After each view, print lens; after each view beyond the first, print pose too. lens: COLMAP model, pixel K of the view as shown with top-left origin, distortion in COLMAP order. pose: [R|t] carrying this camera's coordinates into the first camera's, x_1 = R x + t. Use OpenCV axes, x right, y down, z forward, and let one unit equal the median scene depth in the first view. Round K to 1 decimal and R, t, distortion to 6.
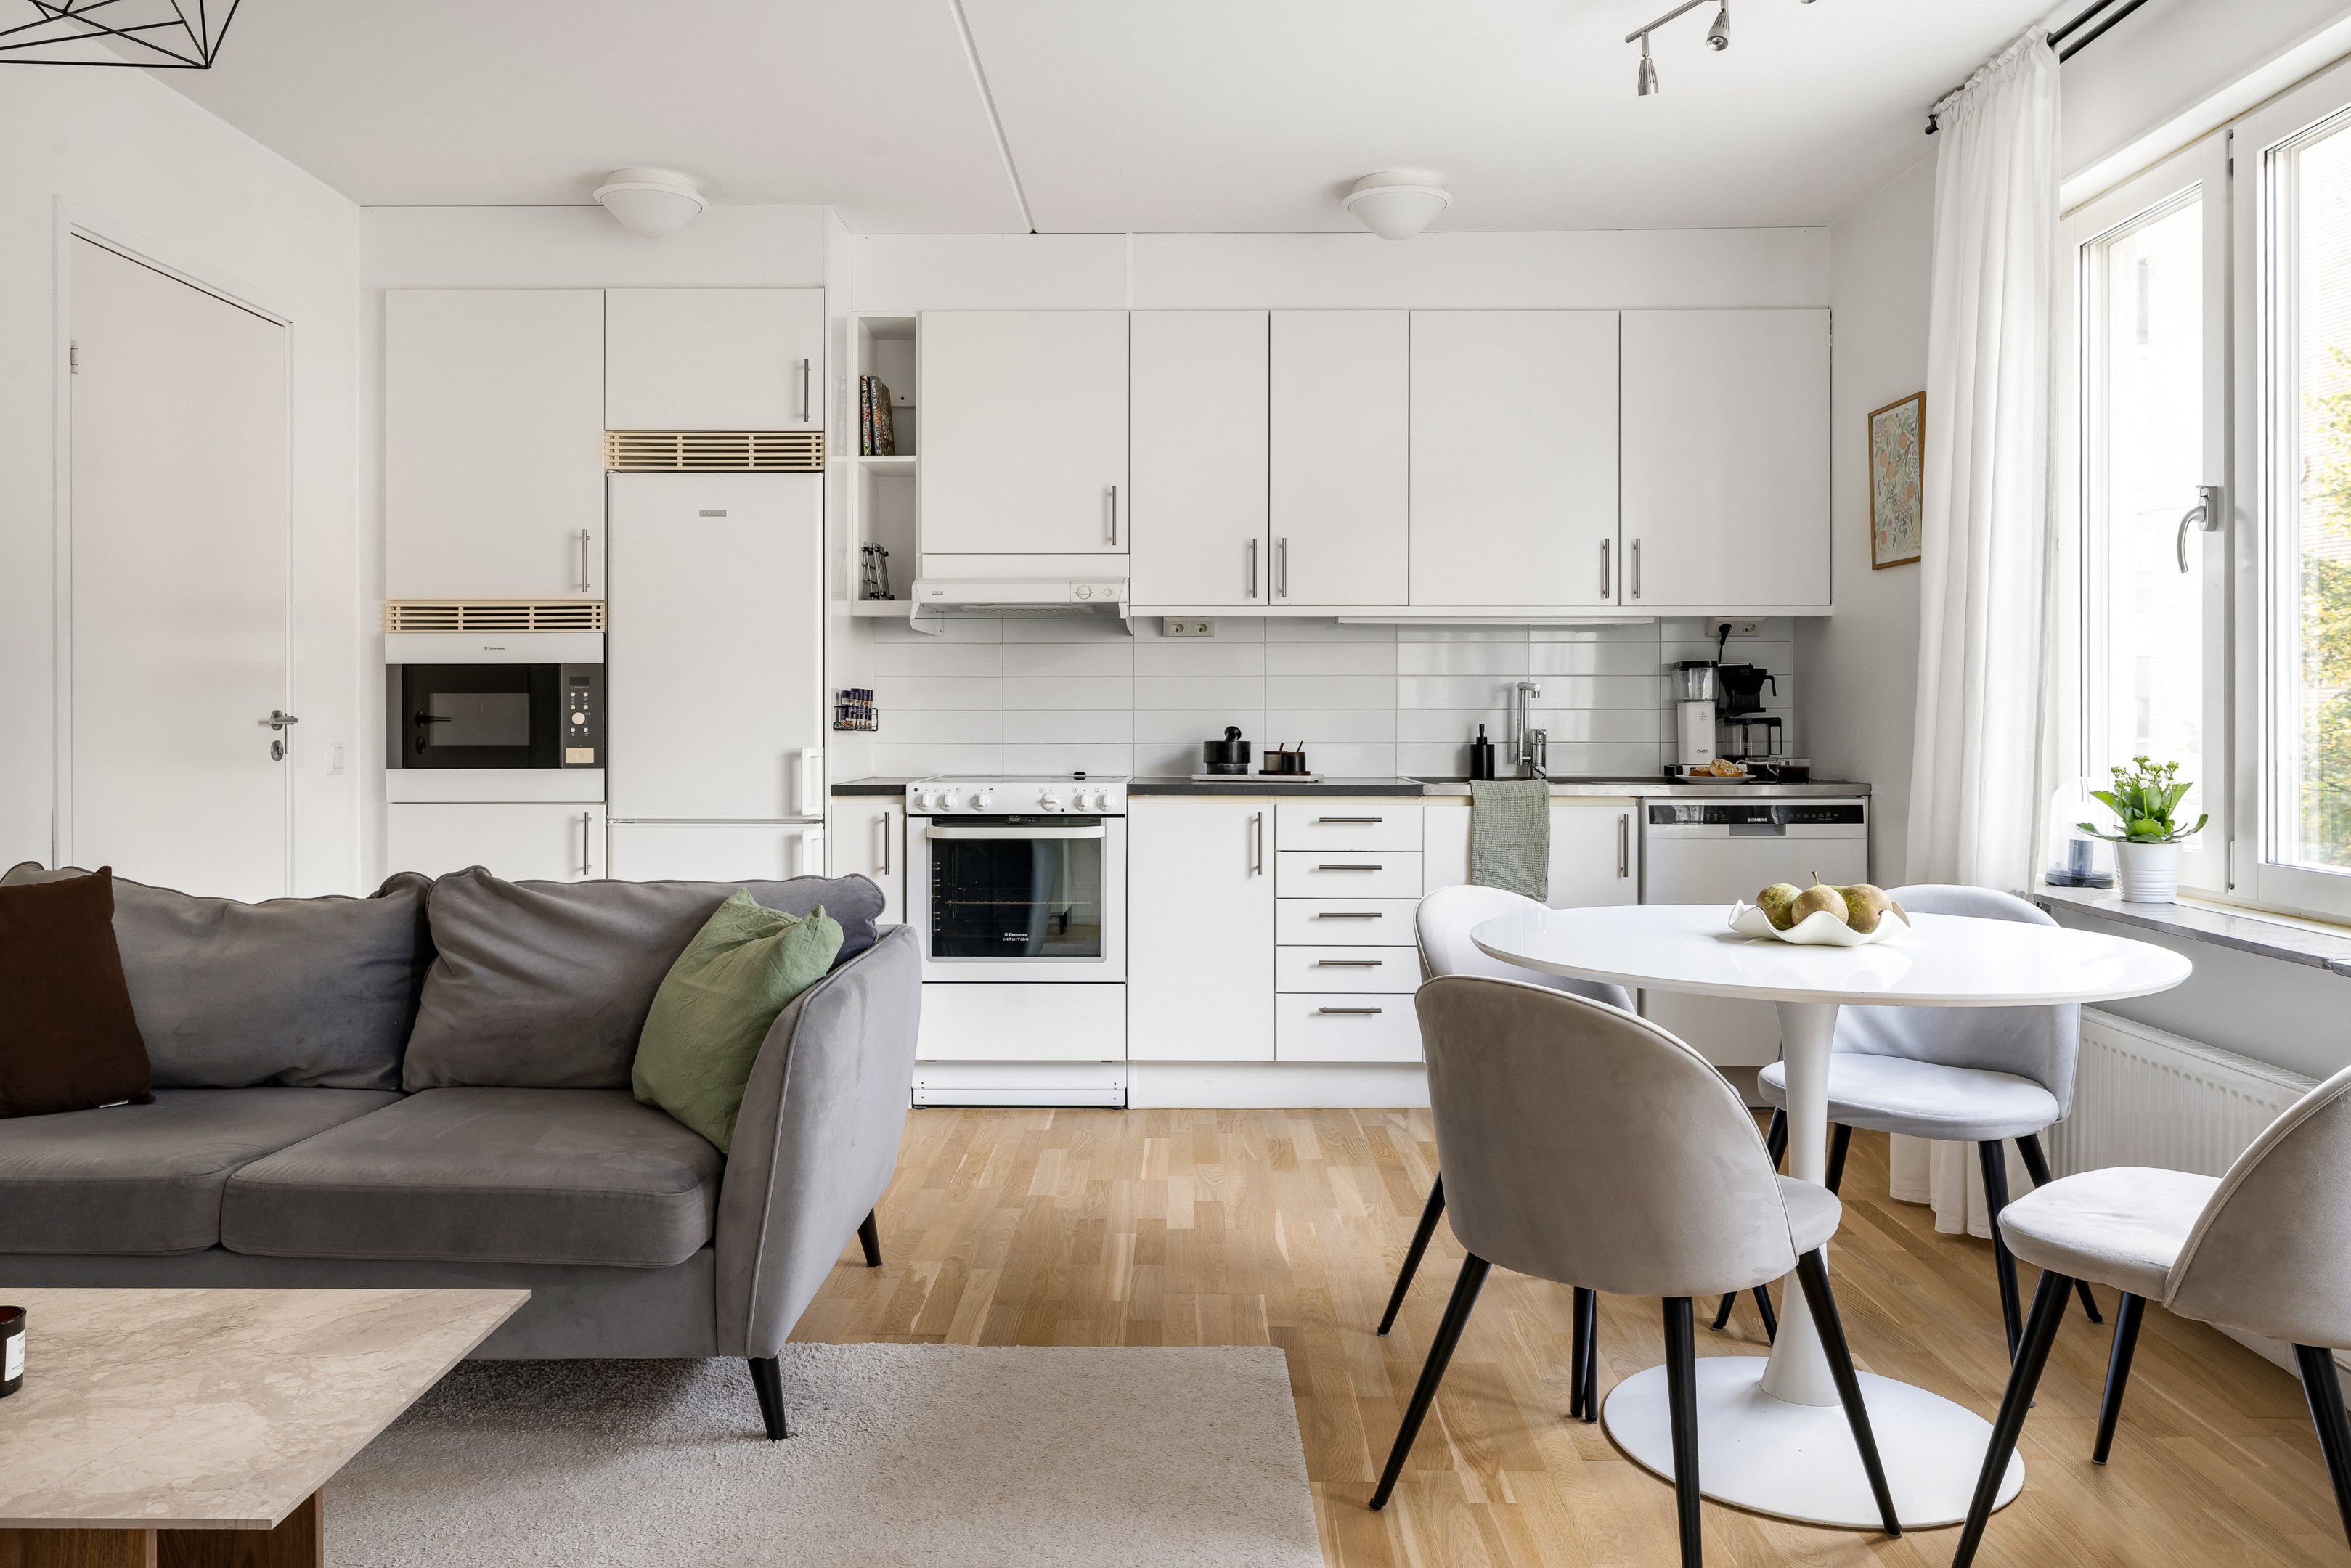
lens RADIAL K [[1702.7, 0, 1127.9], [0, 1702.7, 748.7], [0, 0, 1]] dist [-0.003230, 0.004546]
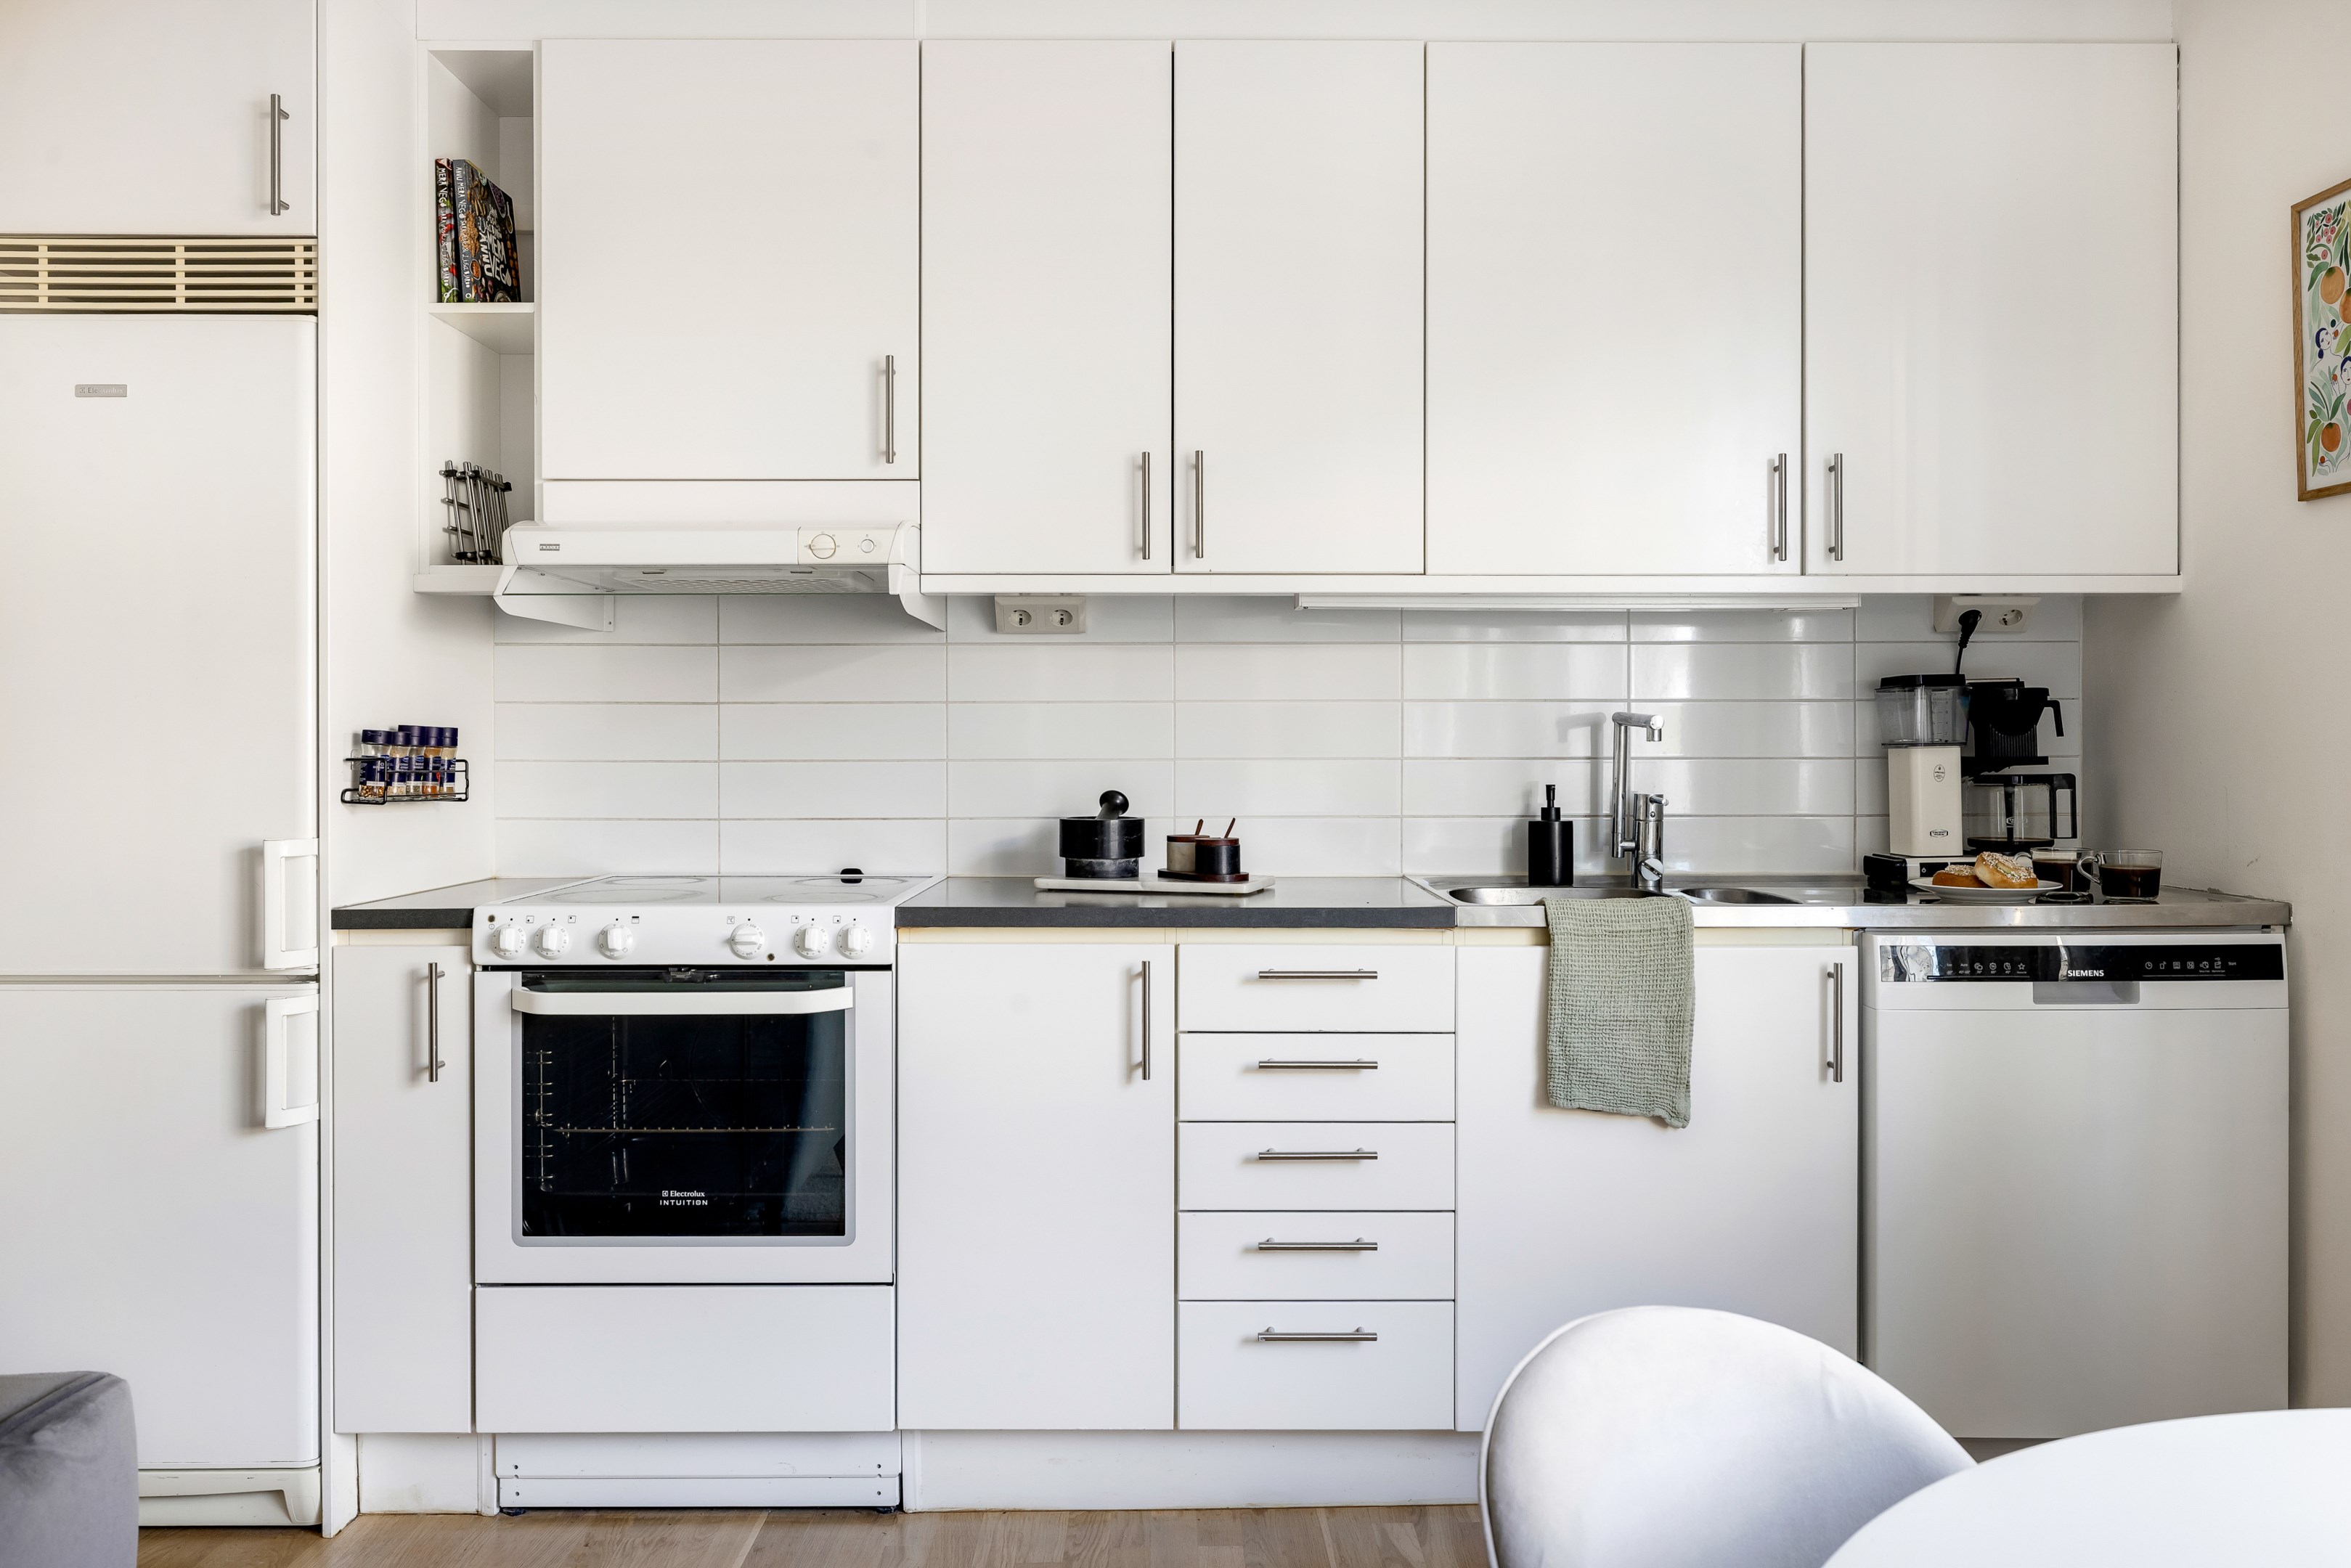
lens RADIAL K [[1769.0, 0, 1173.6], [0, 1769.0, 751.1], [0, 0, 1]] dist [-0.008229, 0.004853]
pose [[0.999533, -0.001076, 0.030539, 0.068908], [0.001490, 0.999907, -0.013545, -0.019772], [-0.030522, 0.013584, 0.999442, 0.449591]]
